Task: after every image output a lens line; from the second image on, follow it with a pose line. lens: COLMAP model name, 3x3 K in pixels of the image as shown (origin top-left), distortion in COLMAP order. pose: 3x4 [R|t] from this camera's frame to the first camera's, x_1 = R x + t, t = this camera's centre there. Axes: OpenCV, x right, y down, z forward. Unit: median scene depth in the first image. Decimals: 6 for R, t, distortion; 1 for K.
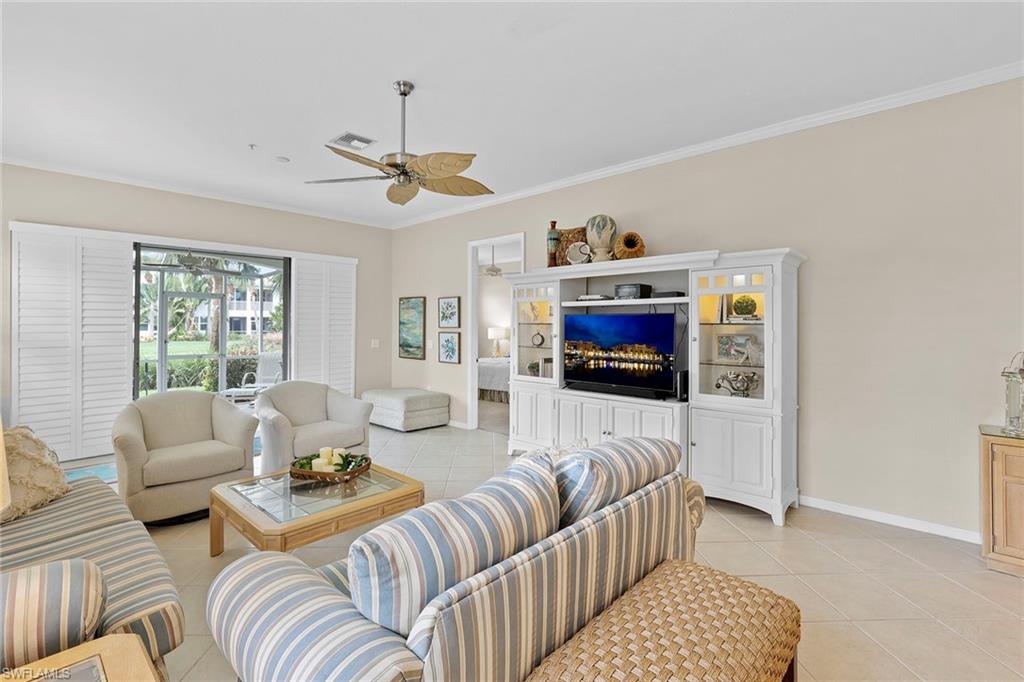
lens RADIAL K [[472.3, 0, 509.7], [0, 472.3, 324.1], [0, 0, 1]] dist [-0.009689, 0.001405]
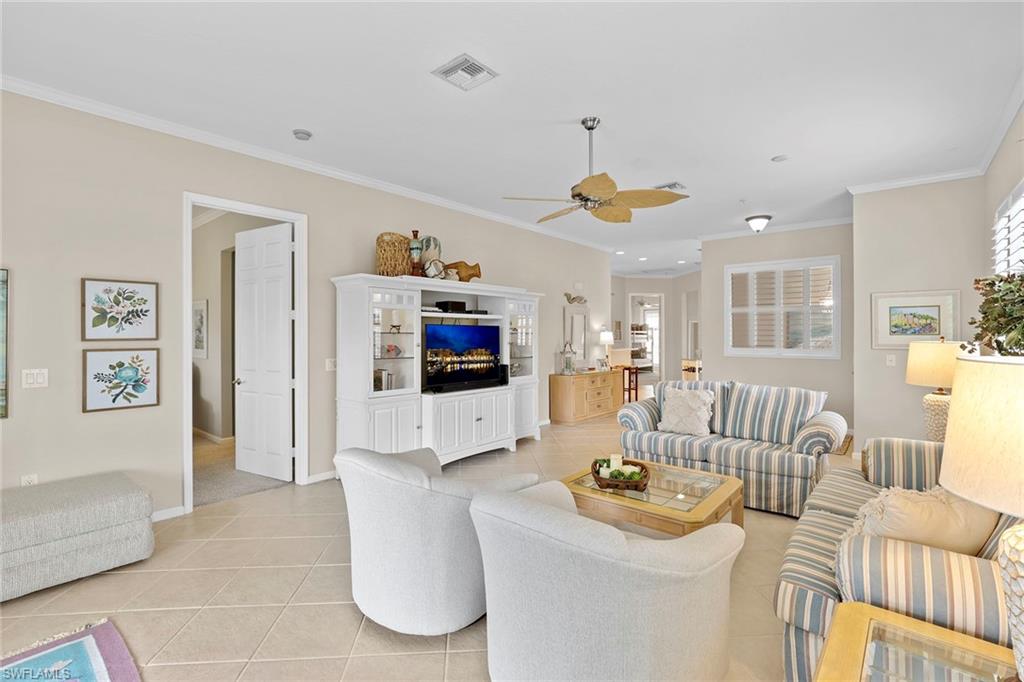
lens RADIAL K [[472.3, 0, 507.4], [0, 472.3, 335.9], [0, 0, 1]] dist [-0.009689, 0.001405]
pose [[-0.041400, -0.004515, 0.999132, -0.987911], [-0.001428, 0.999989, 0.004460, 0.000336], [-0.999142, -0.001242, -0.041406, 0.910774]]
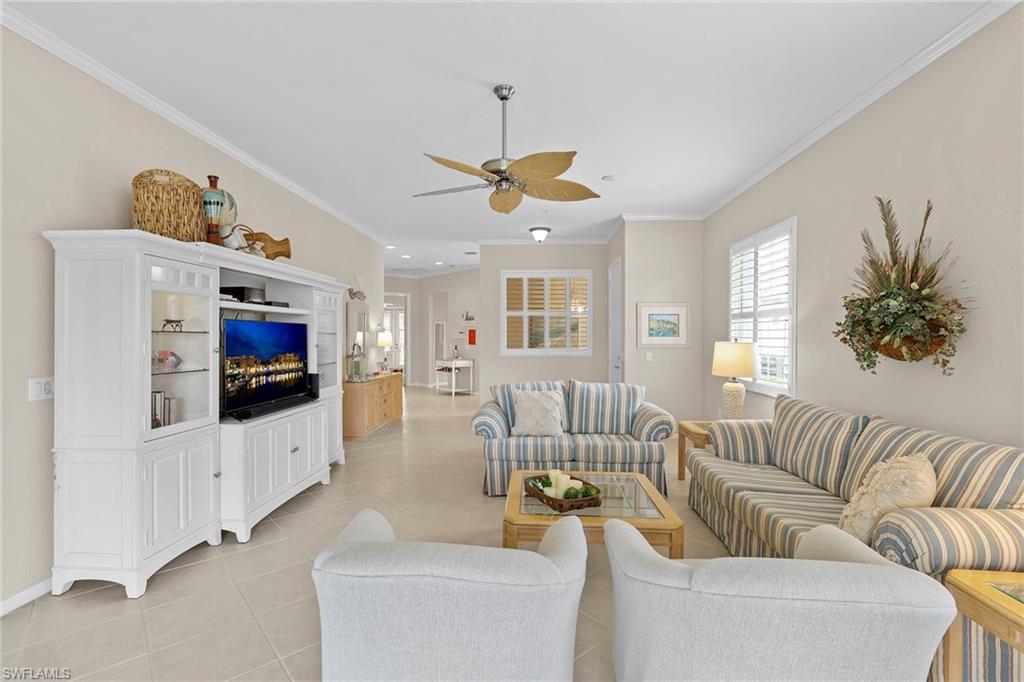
lens RADIAL K [[472.3, 0, 515.1], [0, 472.3, 335.7], [0, 0, 1]] dist [-0.009689, 0.001405]
pose [[-0.633469, -0.004588, 0.773754, -0.734149], [-0.006228, 0.999980, 0.000830, 0.000791], [-0.773743, -0.004293, -0.633485, 1.170976]]
